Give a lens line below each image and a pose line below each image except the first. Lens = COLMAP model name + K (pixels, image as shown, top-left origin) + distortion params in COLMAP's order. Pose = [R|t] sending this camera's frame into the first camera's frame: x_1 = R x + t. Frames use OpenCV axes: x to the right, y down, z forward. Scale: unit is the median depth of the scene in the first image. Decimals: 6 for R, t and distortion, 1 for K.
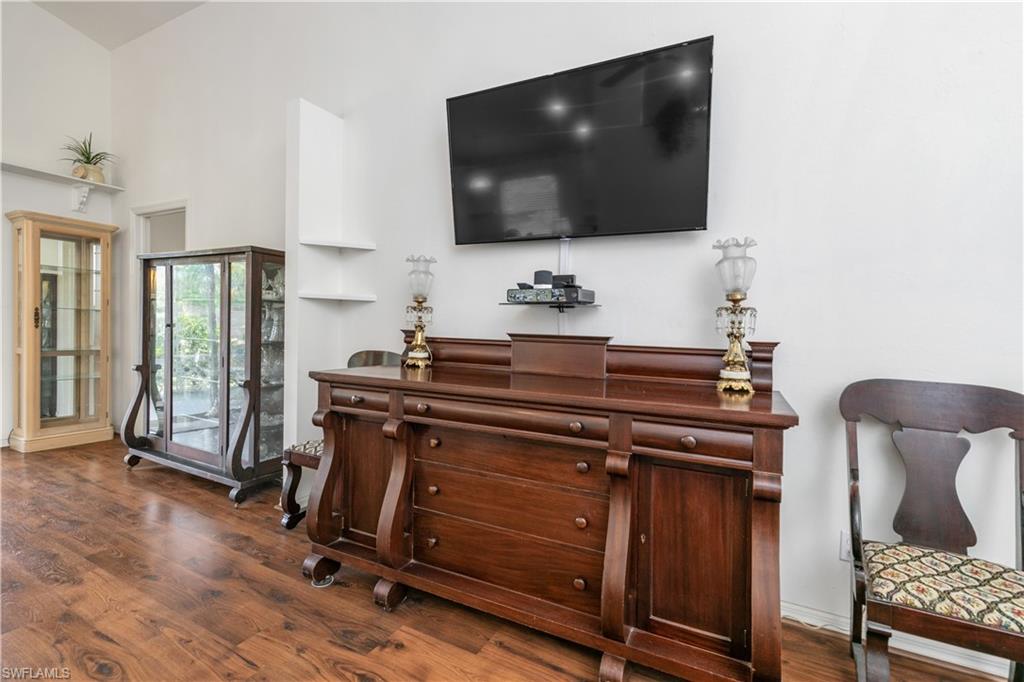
lens RADIAL K [[463.7, 0, 508.9], [0, 463.7, 348.5], [0, 0, 1]] dist [0.003292, -0.001387]
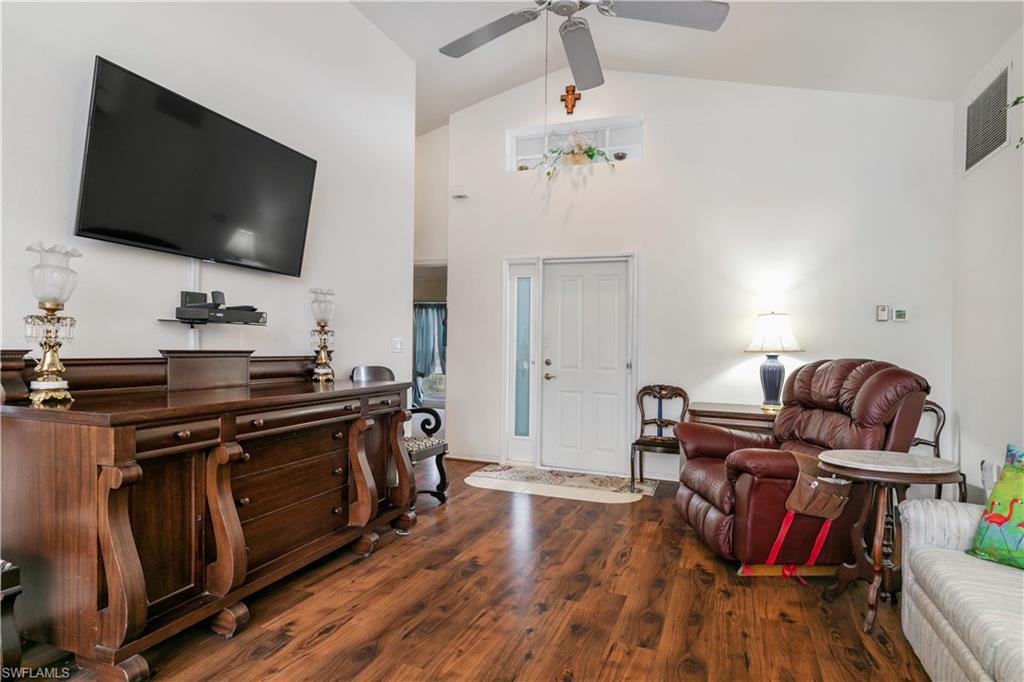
lens RADIAL K [[551.2, 0, 510.8], [0, 551.2, 343.9], [0, 0, 1]] dist [0.018580, -0.000487]
pose [[-0.108739, -0.025695, 0.993738, -1.360785], [0.016506, 0.999481, 0.027650, -0.073451], [-0.993933, 0.019409, -0.108258, 0.481923]]
